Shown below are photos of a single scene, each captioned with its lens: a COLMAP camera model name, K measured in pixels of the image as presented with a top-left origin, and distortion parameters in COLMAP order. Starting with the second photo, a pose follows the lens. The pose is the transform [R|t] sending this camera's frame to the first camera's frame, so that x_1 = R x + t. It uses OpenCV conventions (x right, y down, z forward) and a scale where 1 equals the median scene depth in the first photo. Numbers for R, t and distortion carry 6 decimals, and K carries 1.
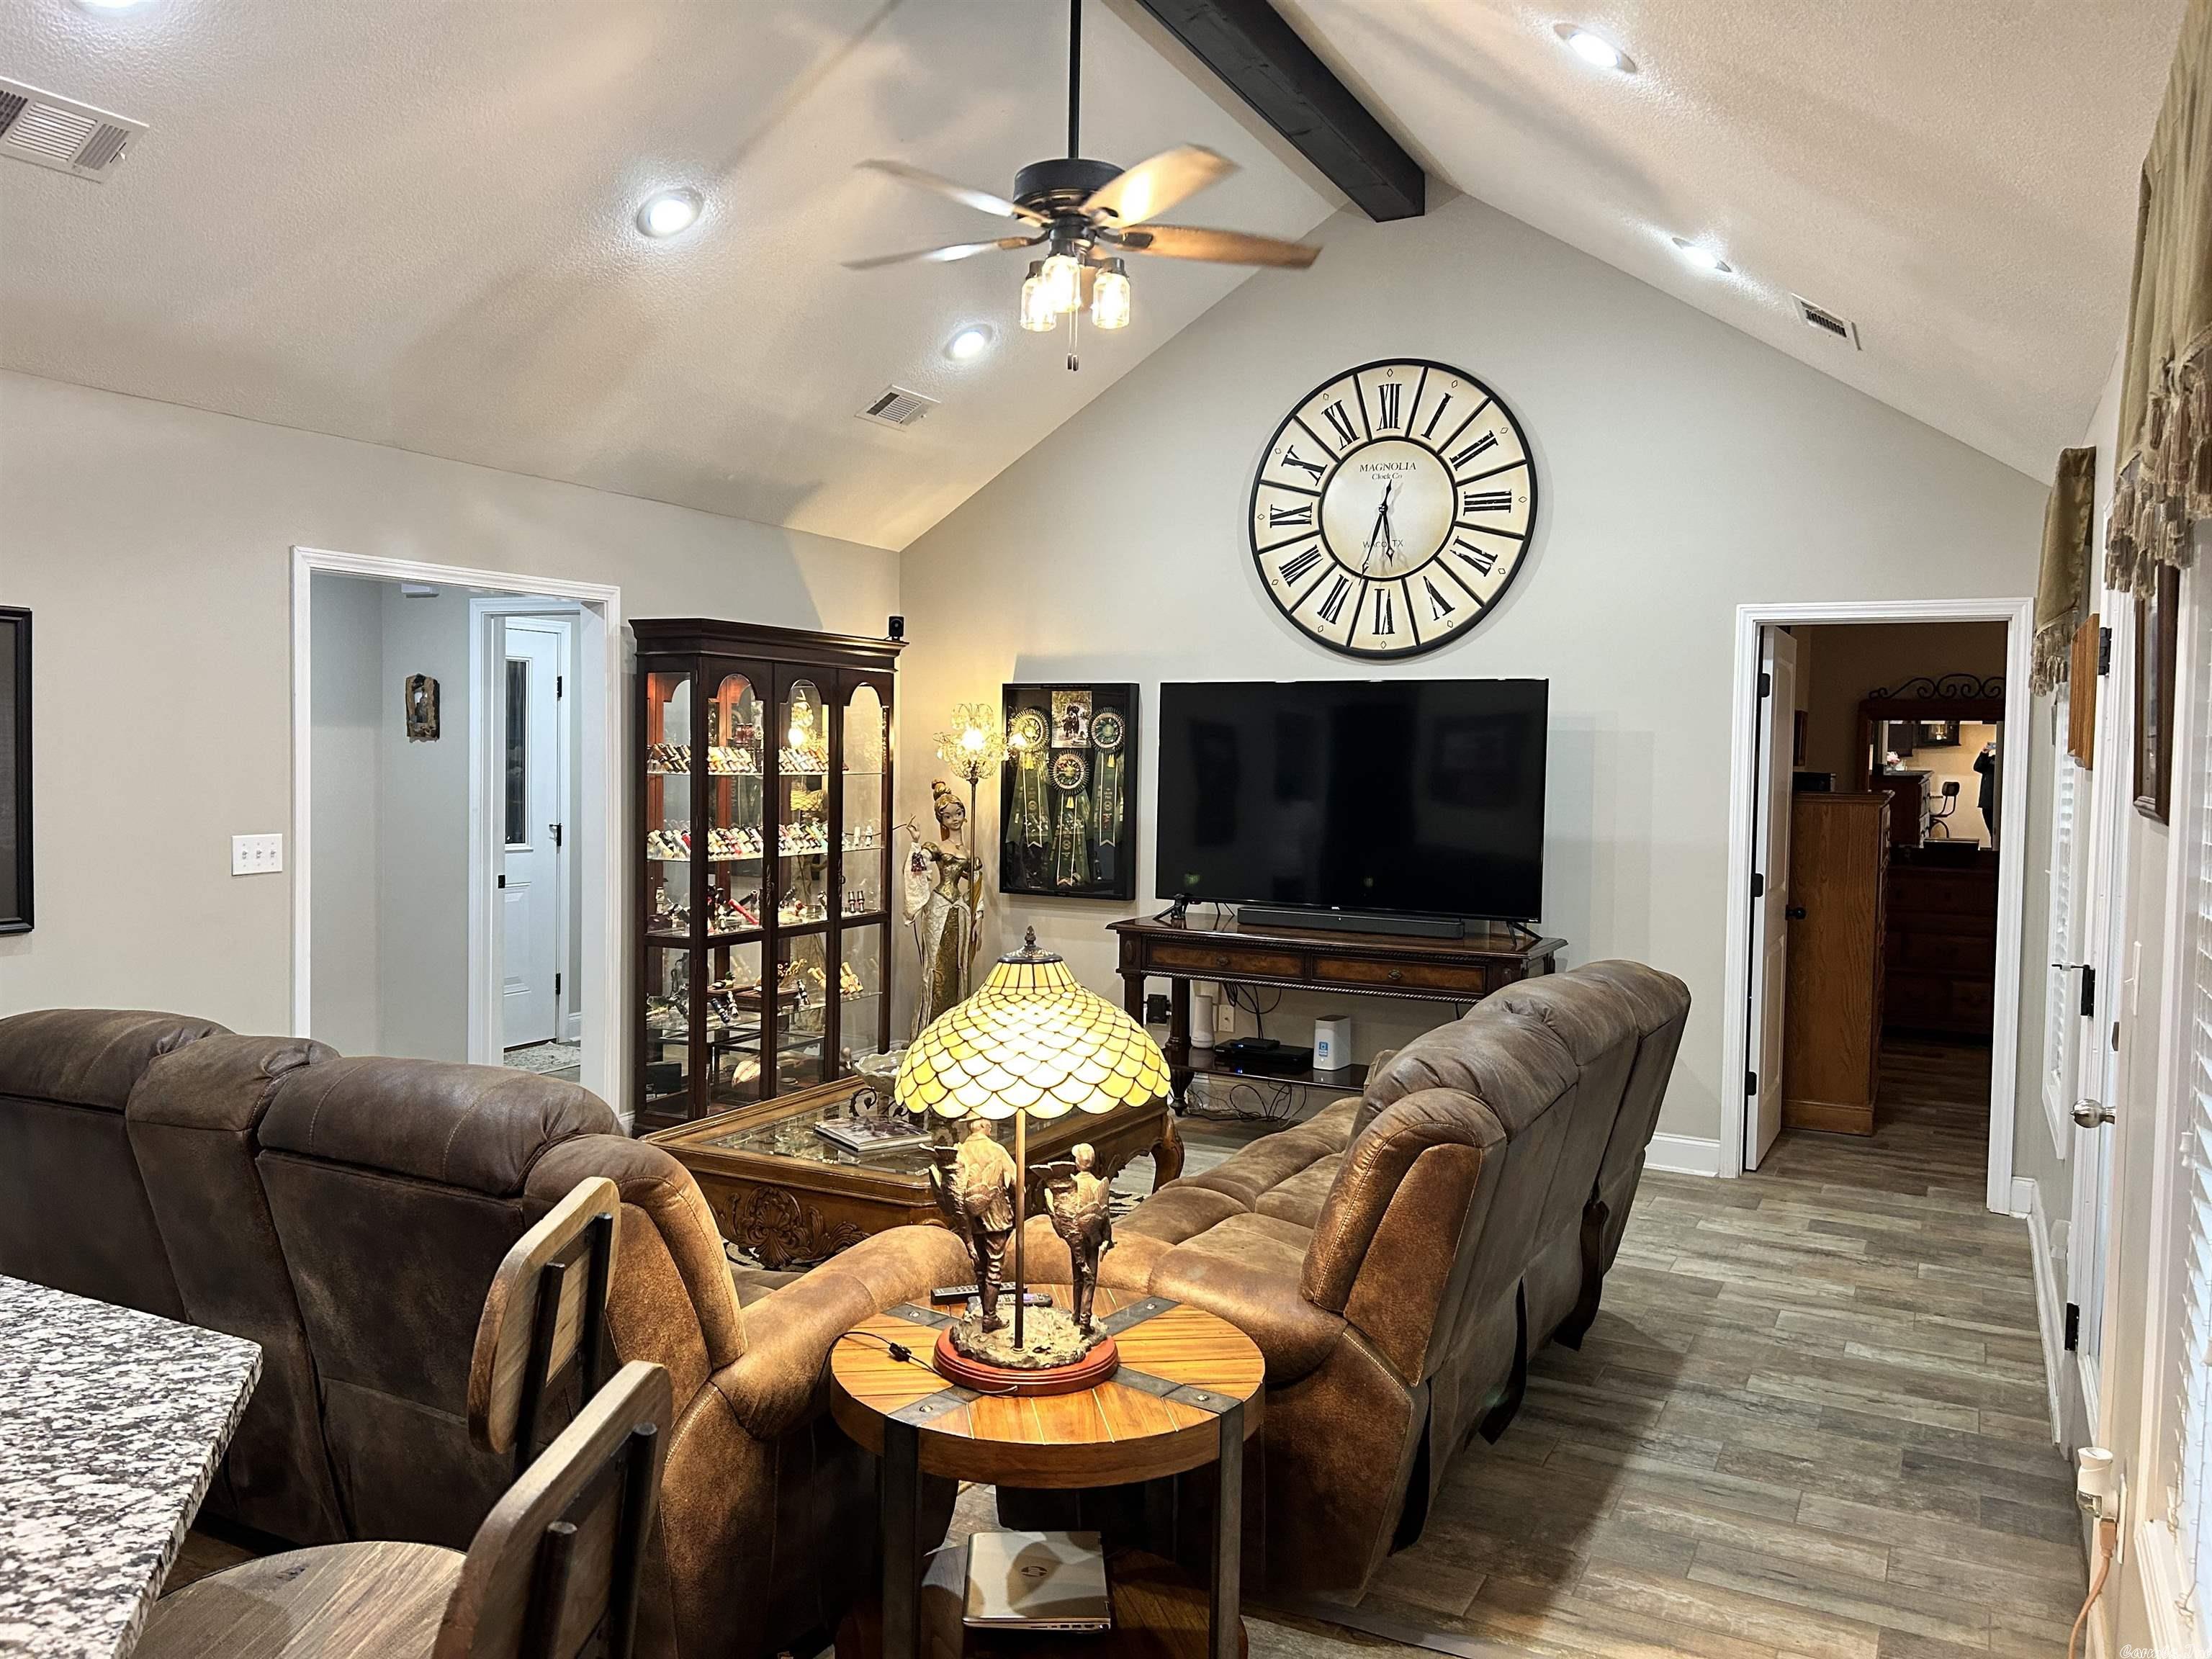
lens RADIAL K [[1669.0, 0, 1049.6], [0, 1669.0, 824.6], [0, 0, 1]] dist [0.033331, -0.008380]
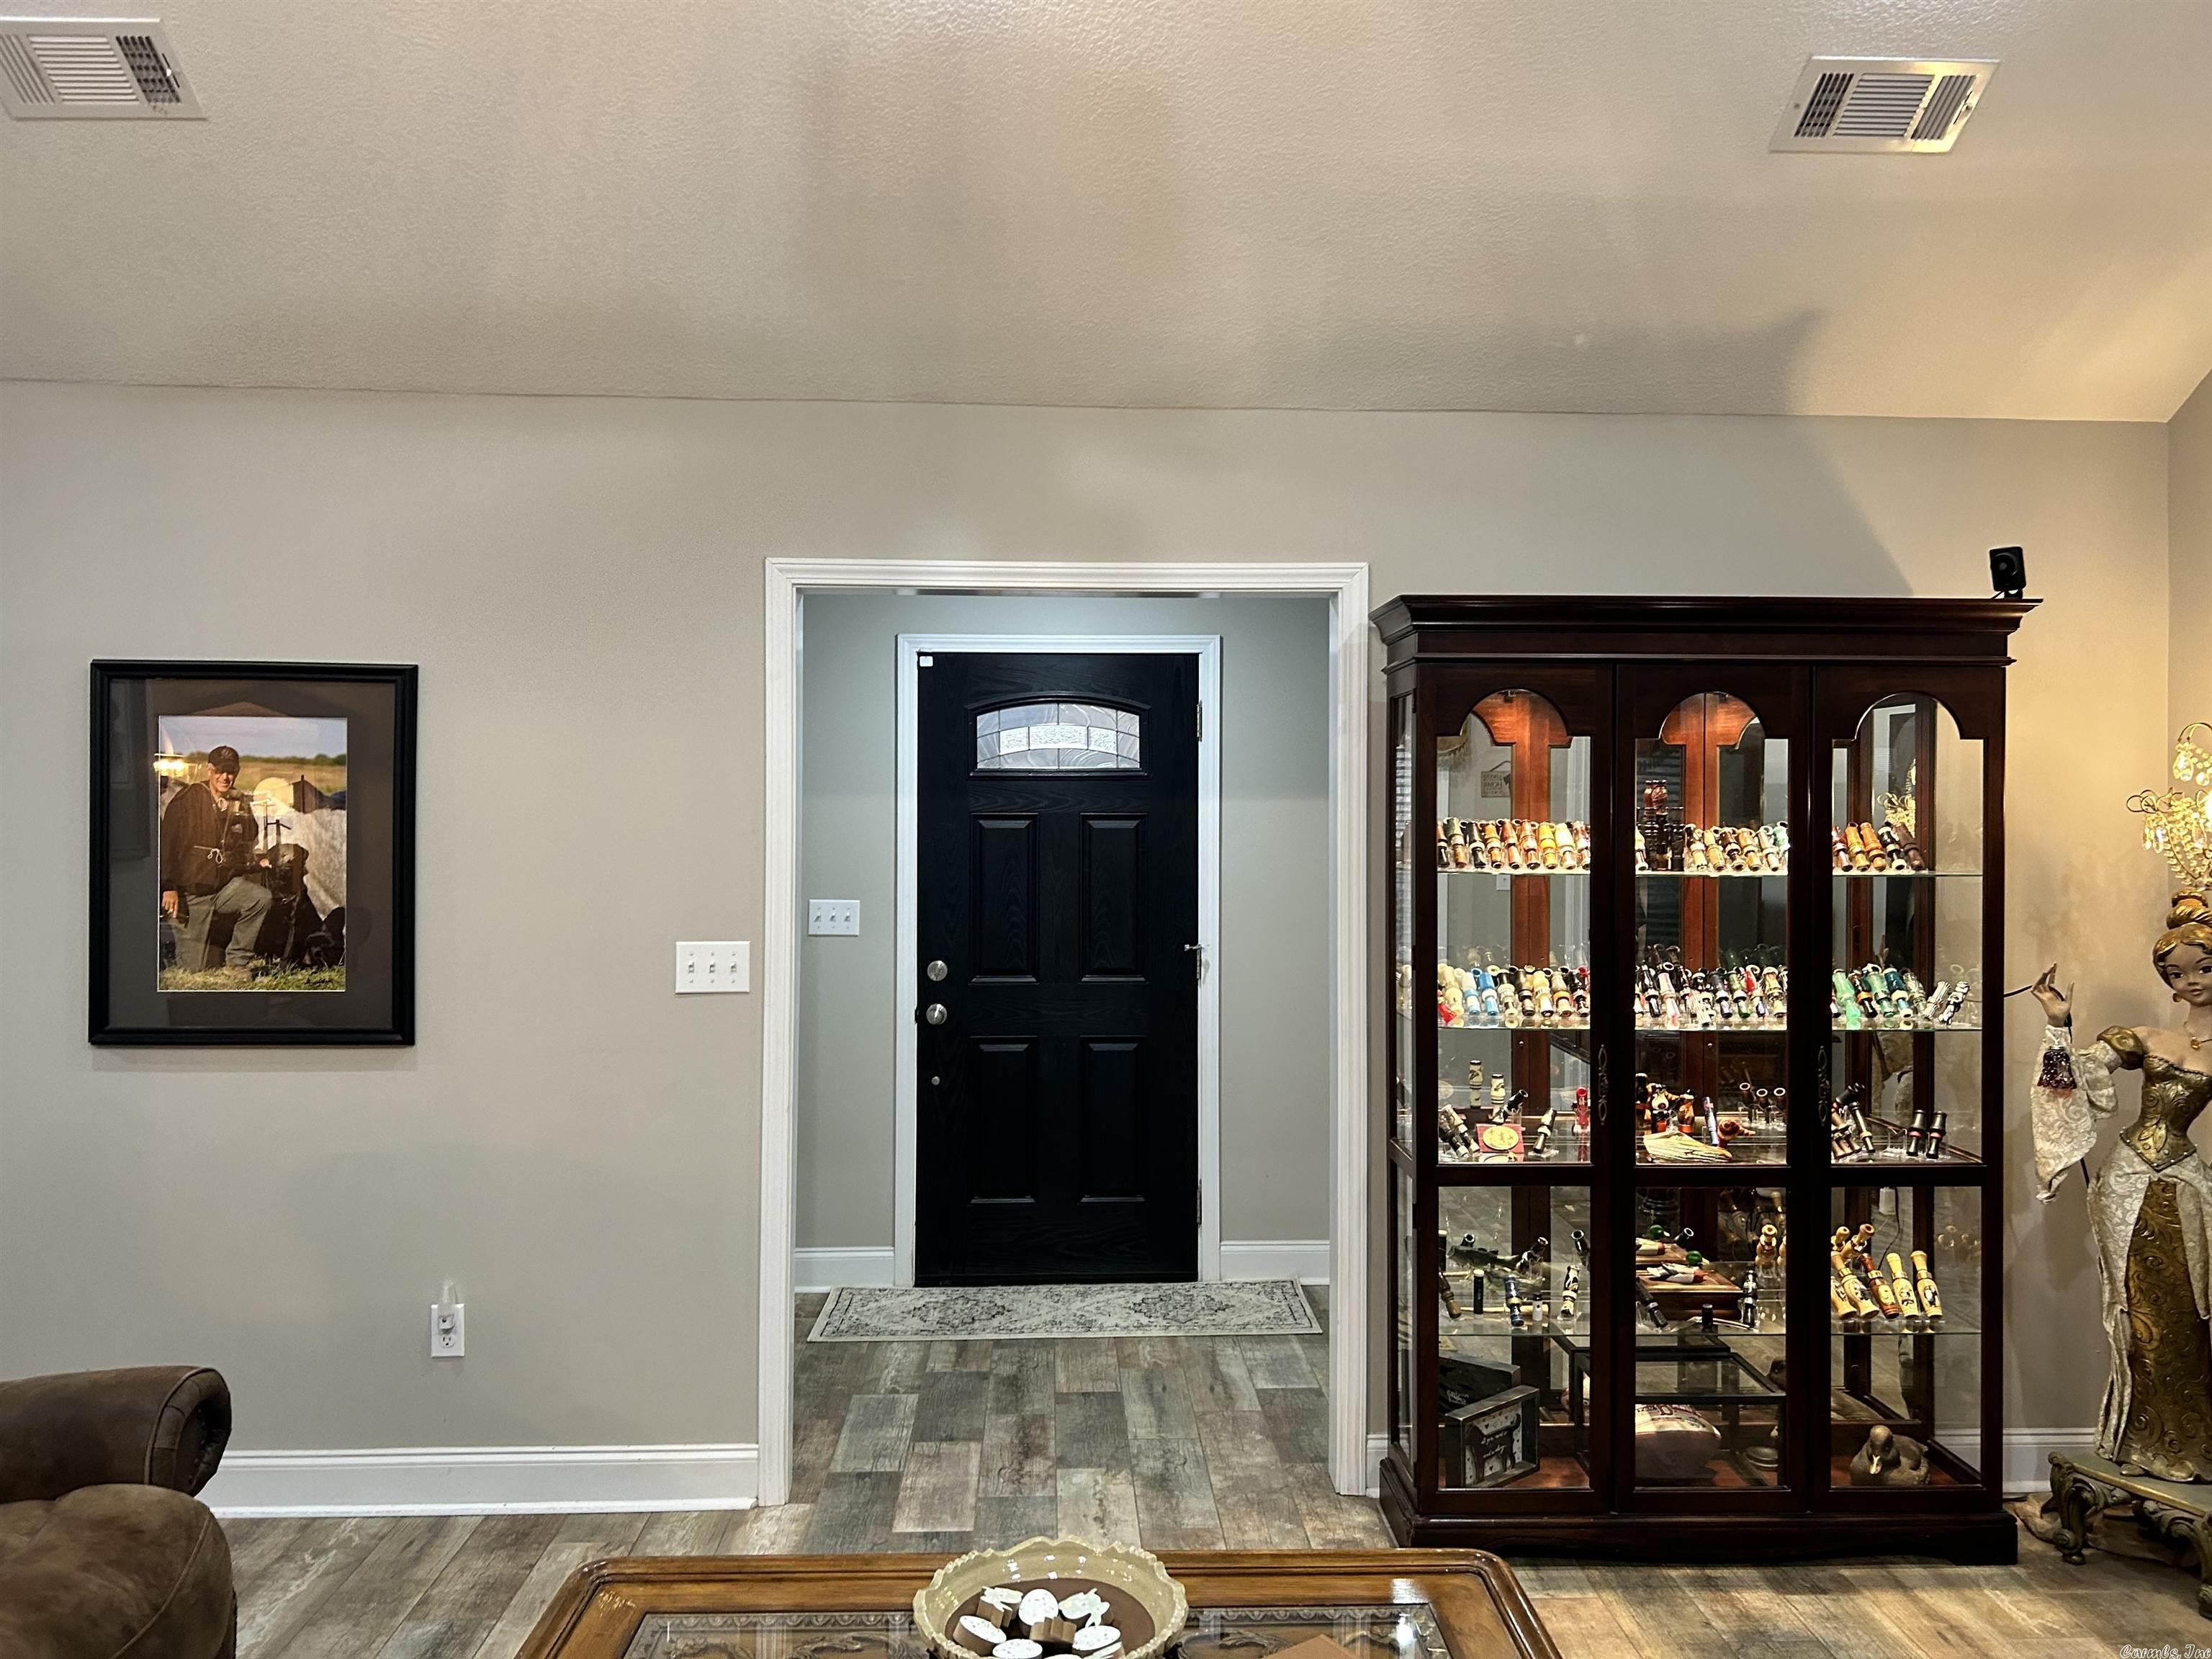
lens RADIAL K [[1669.0, 0, 1115.2], [0, 1669.0, 807.1], [0, 0, 1]] dist [0.033331, -0.008380]
pose [[0.519722, -0.014933, -0.854205, 0.192073], [-0.037056, 0.998512, -0.040002, -0.022428], [0.853531, 0.052443, 0.518395, 0.550440]]
